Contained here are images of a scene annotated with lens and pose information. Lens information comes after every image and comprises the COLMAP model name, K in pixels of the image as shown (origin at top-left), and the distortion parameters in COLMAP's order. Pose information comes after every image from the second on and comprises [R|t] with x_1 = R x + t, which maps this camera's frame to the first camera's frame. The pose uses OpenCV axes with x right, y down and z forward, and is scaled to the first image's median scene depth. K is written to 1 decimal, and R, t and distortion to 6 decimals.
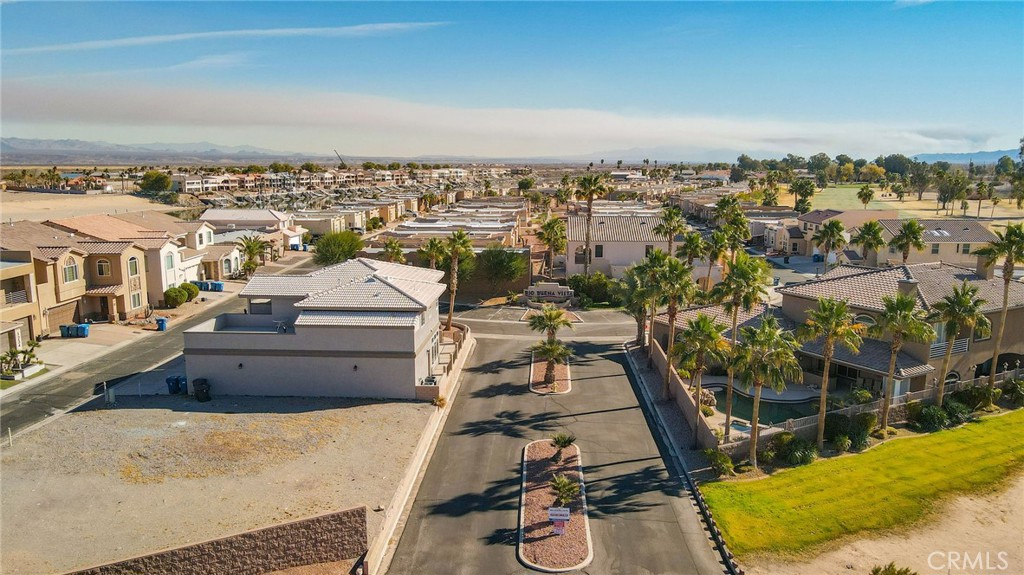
lens RADIAL K [[759.5, 0, 509.5], [0, 759.5, 284.6], [0, 0, 1]] dist [0.008340, 0.009640]
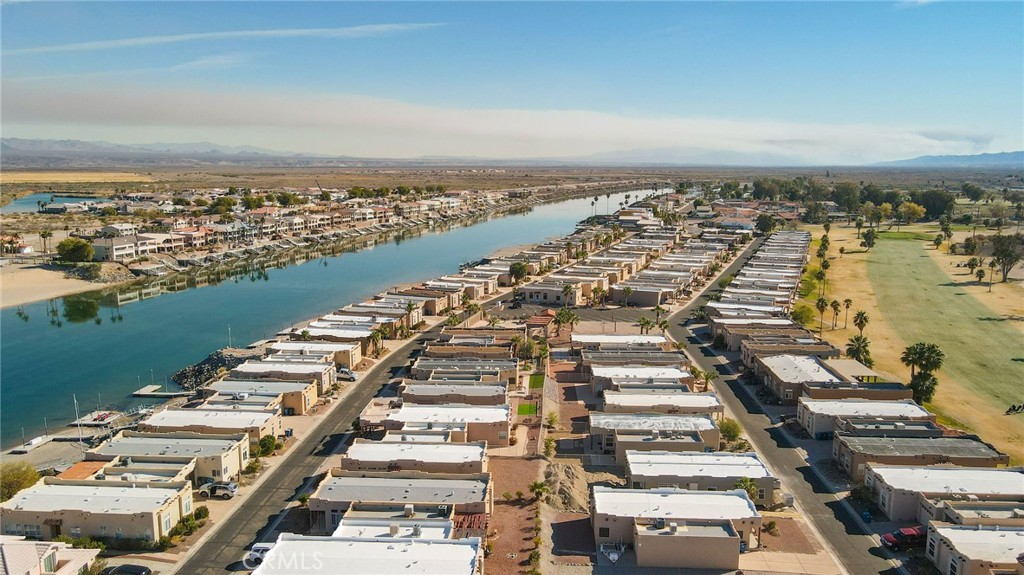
lens RADIAL K [[759.5, 0, 514.3], [0, 759.5, 290.2], [0, 0, 1]] dist [0.008340, 0.009640]
pose [[0.999989, -0.001791, 0.004390, 0.008082], [0.001764, 0.999979, 0.006257, -0.069832], [-0.004401, -0.006249, 0.999971, 0.121649]]
